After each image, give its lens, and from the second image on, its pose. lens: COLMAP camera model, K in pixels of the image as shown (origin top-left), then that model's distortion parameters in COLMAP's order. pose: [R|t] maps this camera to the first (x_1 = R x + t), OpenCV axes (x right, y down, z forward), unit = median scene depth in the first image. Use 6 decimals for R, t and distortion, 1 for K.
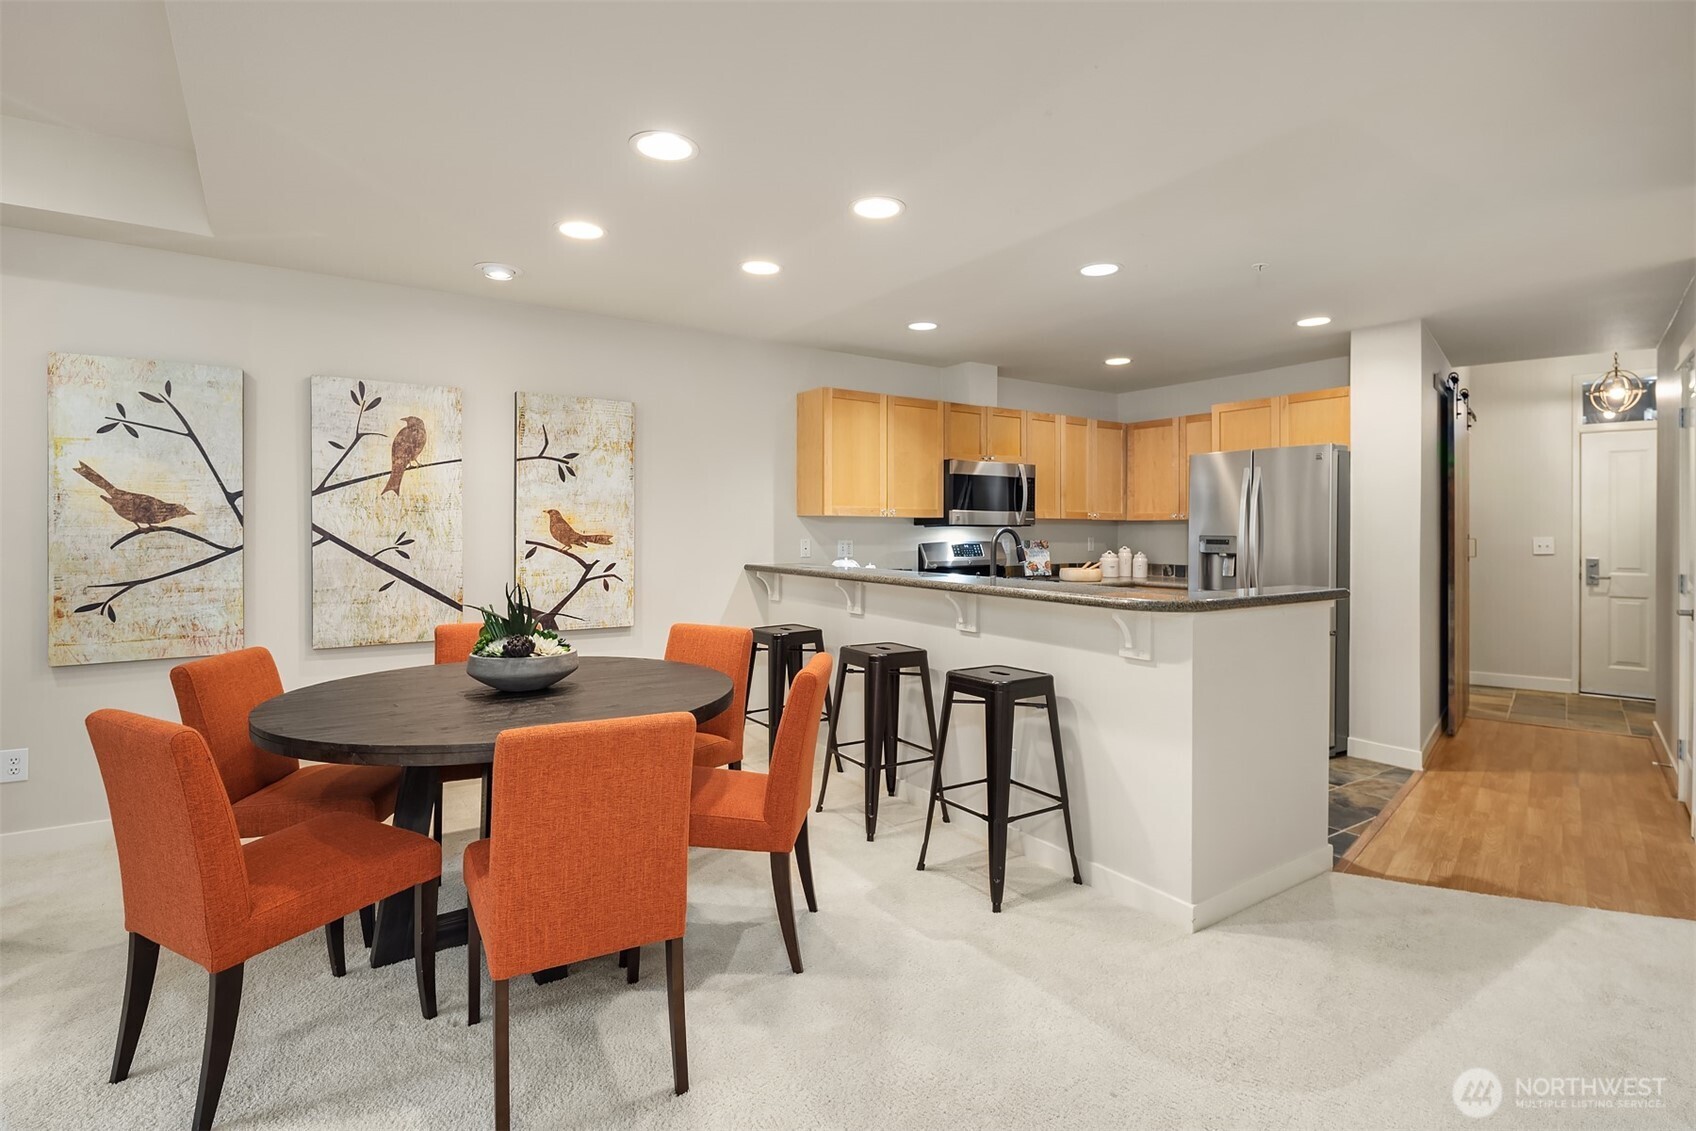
lens RADIAL K [[775.0, 0, 905.4], [0, 775.0, 522.1], [0, 0, 1]] dist [0.001436, -0.000735]
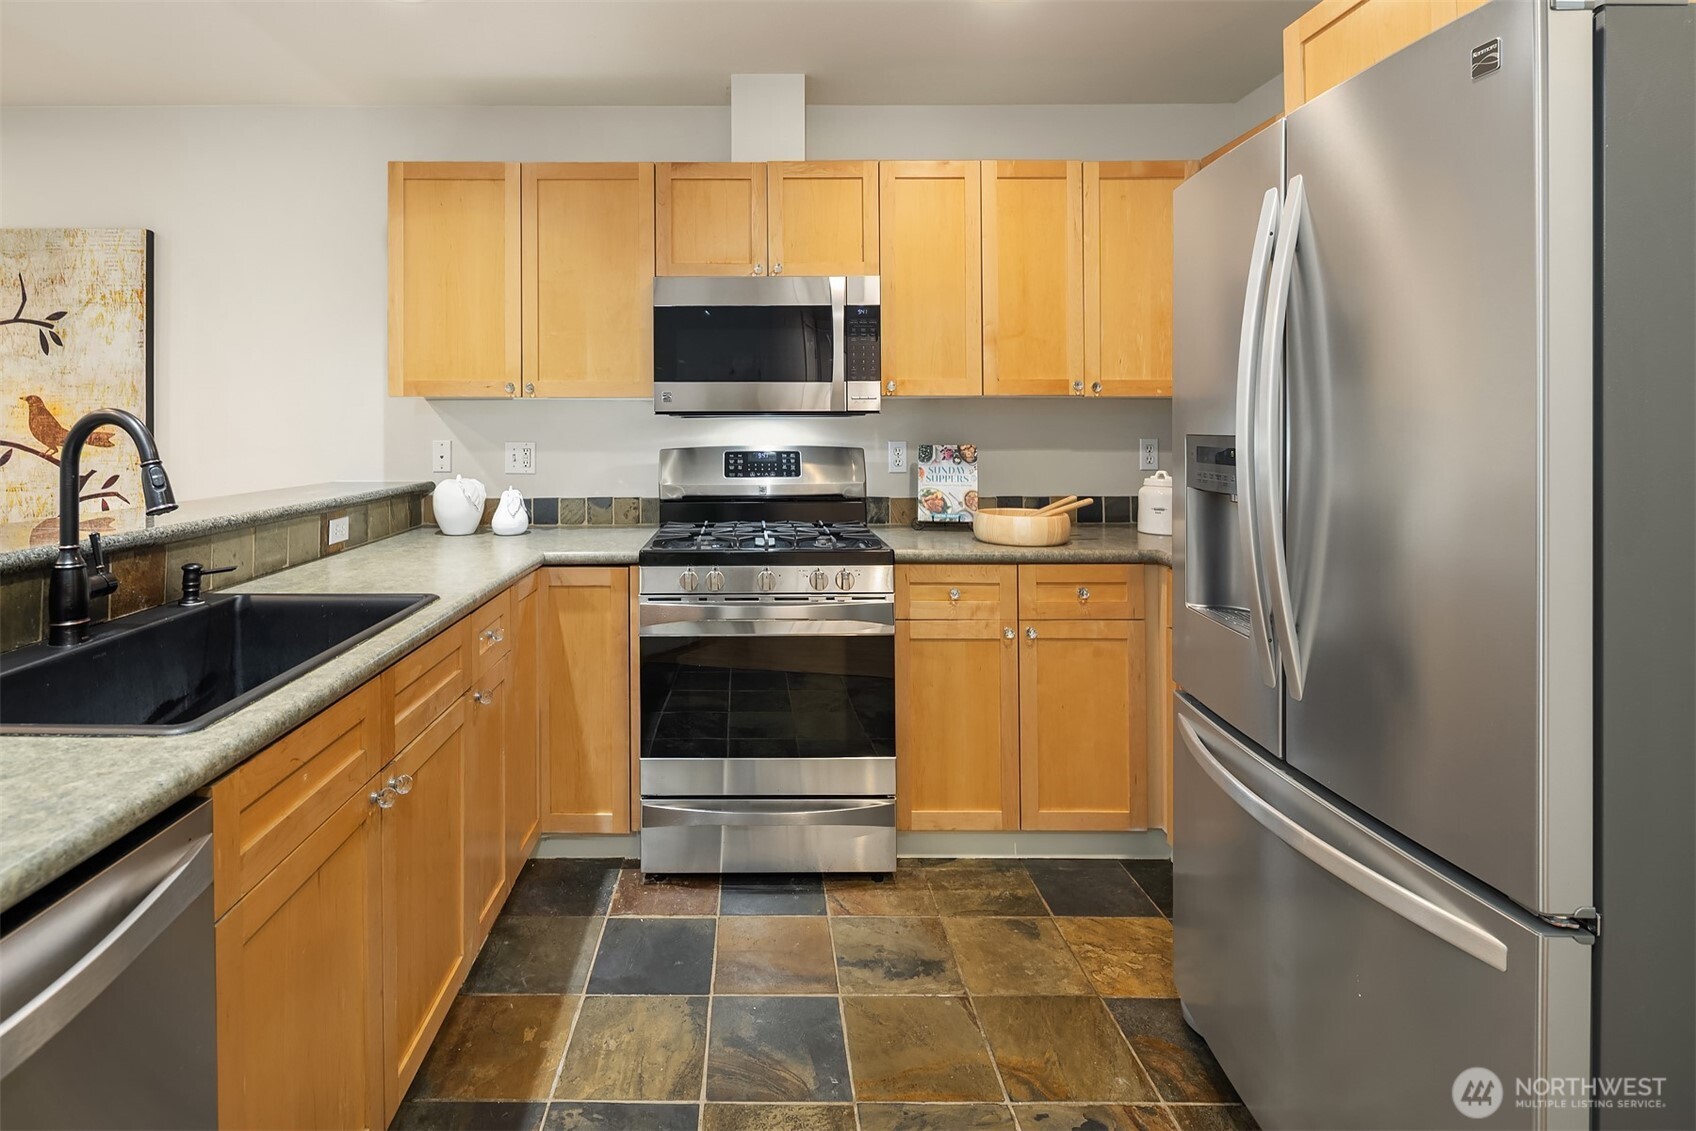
lens RADIAL K [[872.9, 0, 813.8], [0, 872.9, 421.6], [0, 0, 1]] dist [0.003336, -0.003688]
pose [[0.829021, -0.010888, -0.559112, 0.545309], [0.008149, 0.999939, -0.007389, 0.018252], [0.559158, 0.001570, 0.829059, 0.733204]]
